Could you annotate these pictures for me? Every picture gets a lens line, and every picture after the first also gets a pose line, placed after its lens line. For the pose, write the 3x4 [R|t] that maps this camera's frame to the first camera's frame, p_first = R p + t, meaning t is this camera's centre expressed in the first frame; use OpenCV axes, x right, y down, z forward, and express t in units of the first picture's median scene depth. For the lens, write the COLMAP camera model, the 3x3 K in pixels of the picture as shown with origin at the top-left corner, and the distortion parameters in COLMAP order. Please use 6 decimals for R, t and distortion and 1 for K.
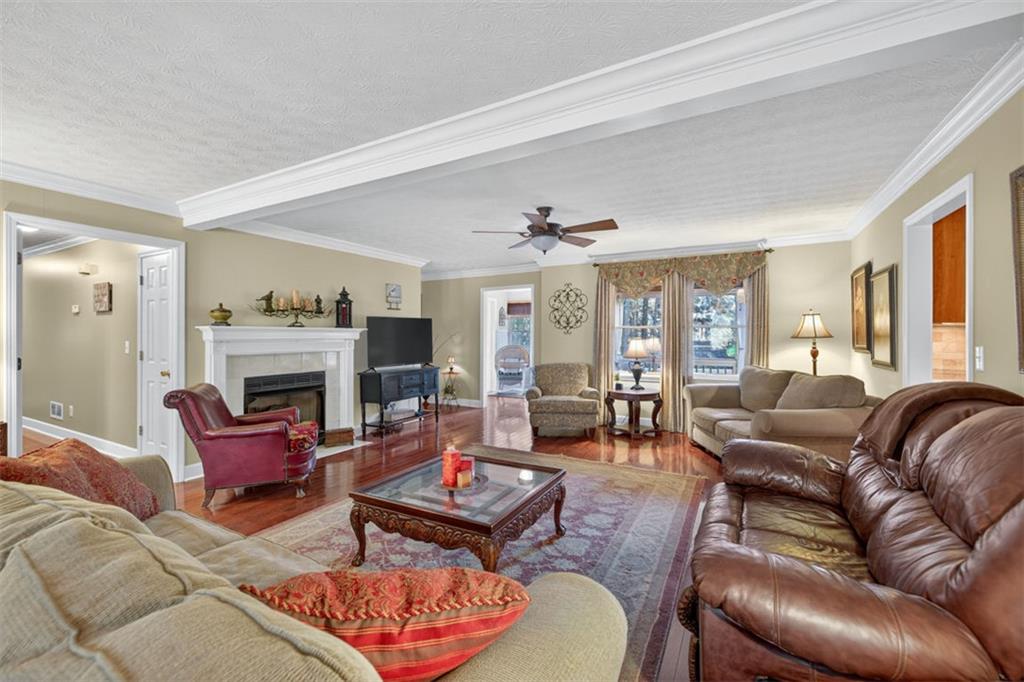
lens RADIAL K [[429.9, 0, 506.8], [0, 429.9, 339.0], [0, 0, 1]] dist [0.003975, 0.000099]
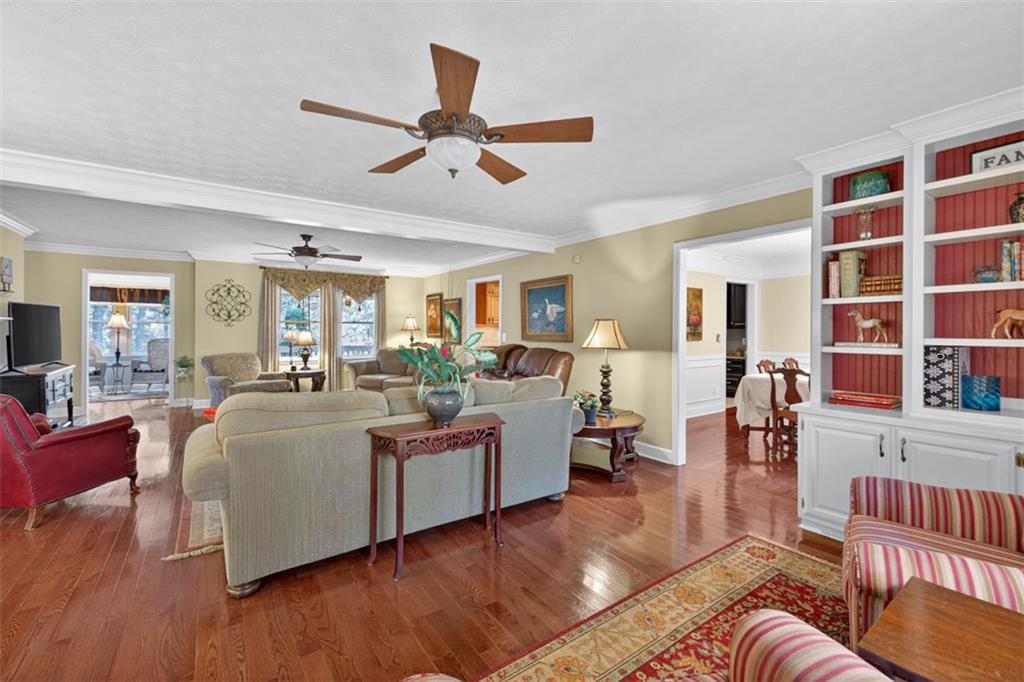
lens RADIAL K [[429.9, 0, 511.6], [0, 429.9, 333.7], [0, 0, 1]] dist [0.003975, 0.000099]
pose [[0.428132, -0.006176, 0.903695, -0.606510], [-0.000371, 0.999975, 0.007010, -0.001005], [-0.903716, -0.003337, 0.428119, -0.120591]]
